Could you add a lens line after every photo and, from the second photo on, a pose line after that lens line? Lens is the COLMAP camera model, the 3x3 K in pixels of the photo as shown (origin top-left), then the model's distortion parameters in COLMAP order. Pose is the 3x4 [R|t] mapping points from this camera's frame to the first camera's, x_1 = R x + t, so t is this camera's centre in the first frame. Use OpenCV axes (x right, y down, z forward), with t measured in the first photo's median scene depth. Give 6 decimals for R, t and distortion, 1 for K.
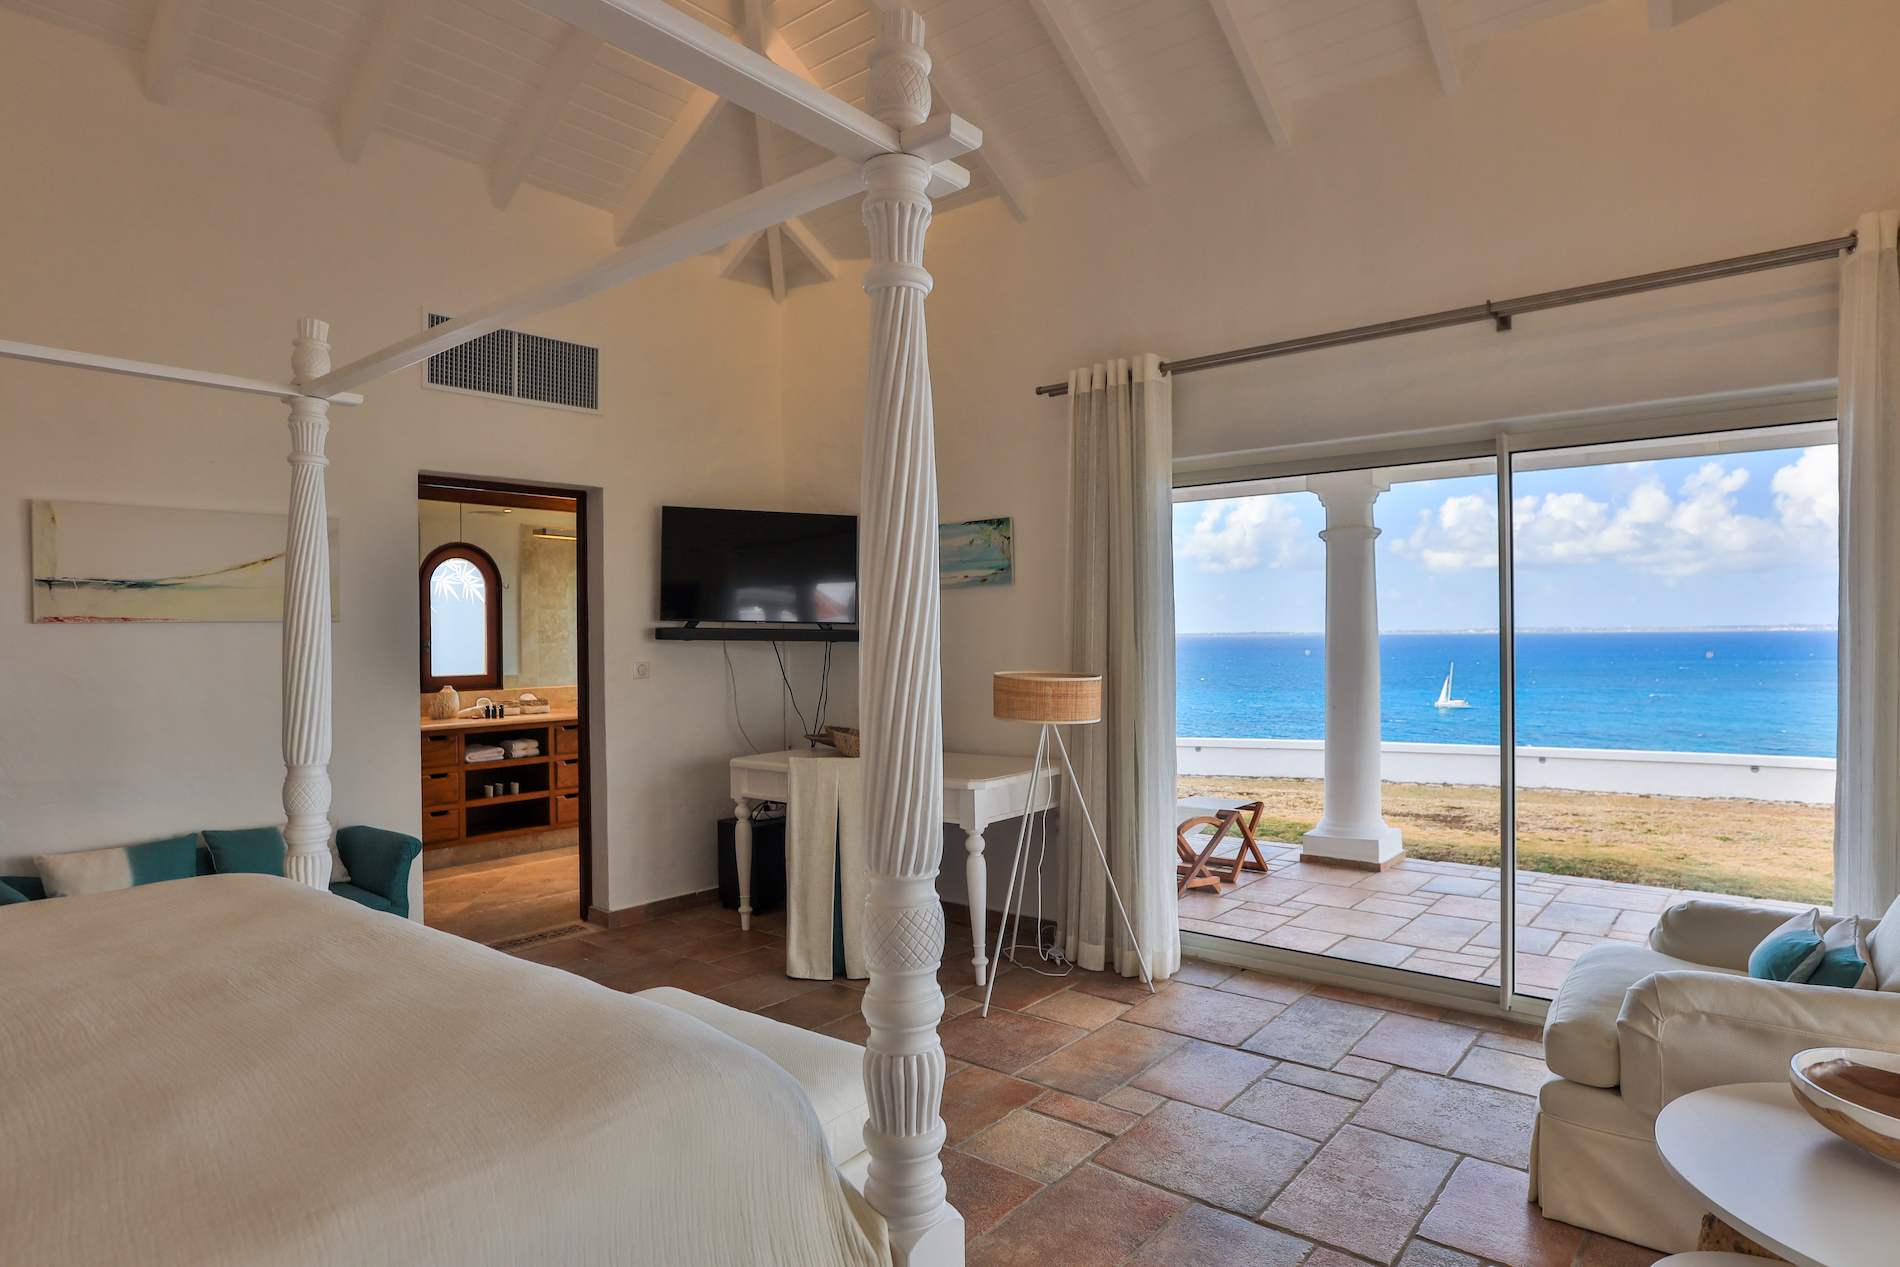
lens RADIAL K [[1068.9, 0, 950.0], [0, 1068.9, 633.5], [0, 0, 1]] dist [-0.003633, 0.000288]
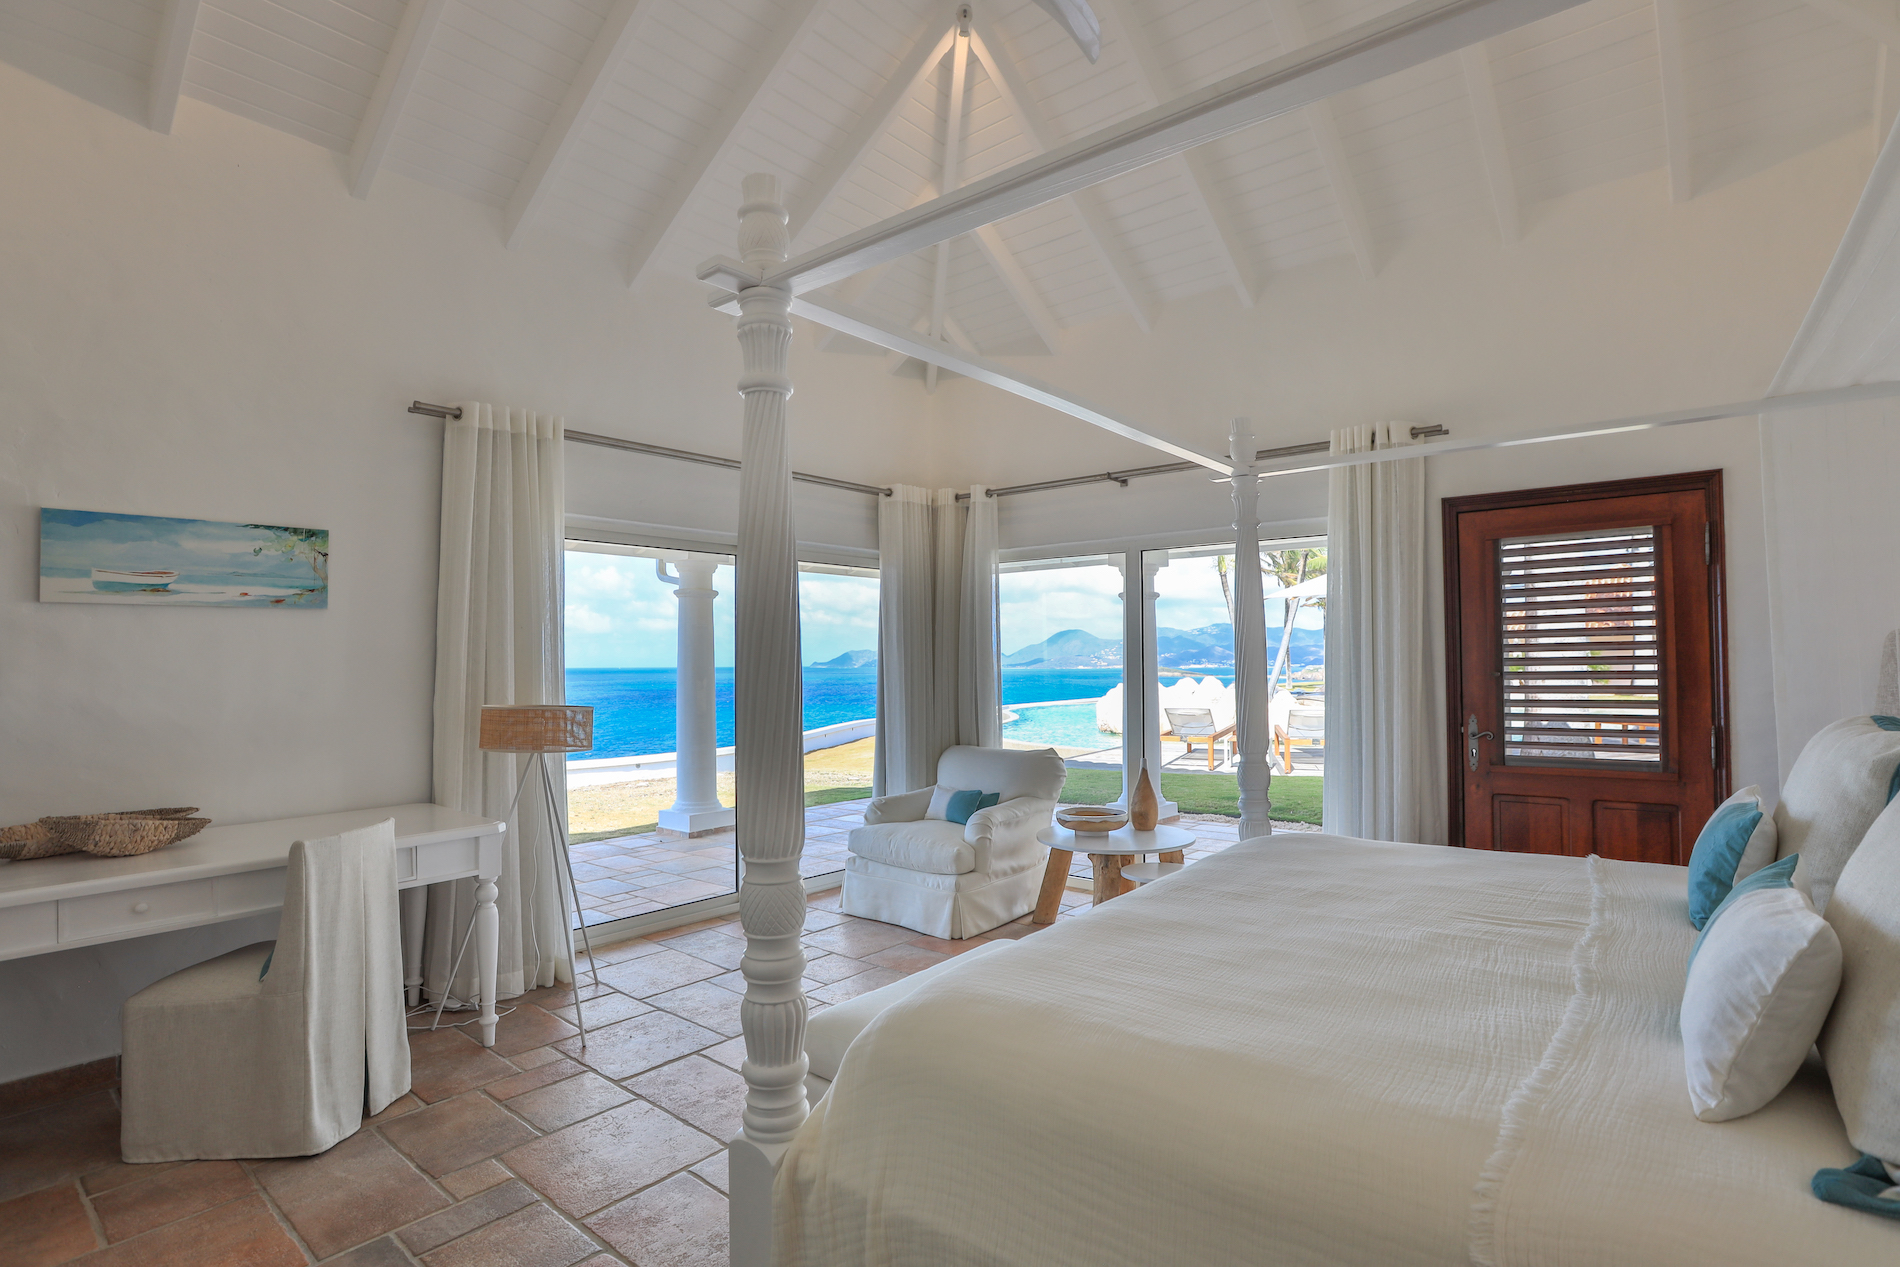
lens RADIAL K [[936.9, 0, 950.0], [0, 936.9, 633.5], [0, 0, 1]] dist [-0.000115, -0.000376]
pose [[0.026764, 0.044069, 0.998670, -0.776777], [0.013297, 0.998924, -0.044437, 0.014268], [-0.999553, 0.014468, 0.026149, 0.571337]]
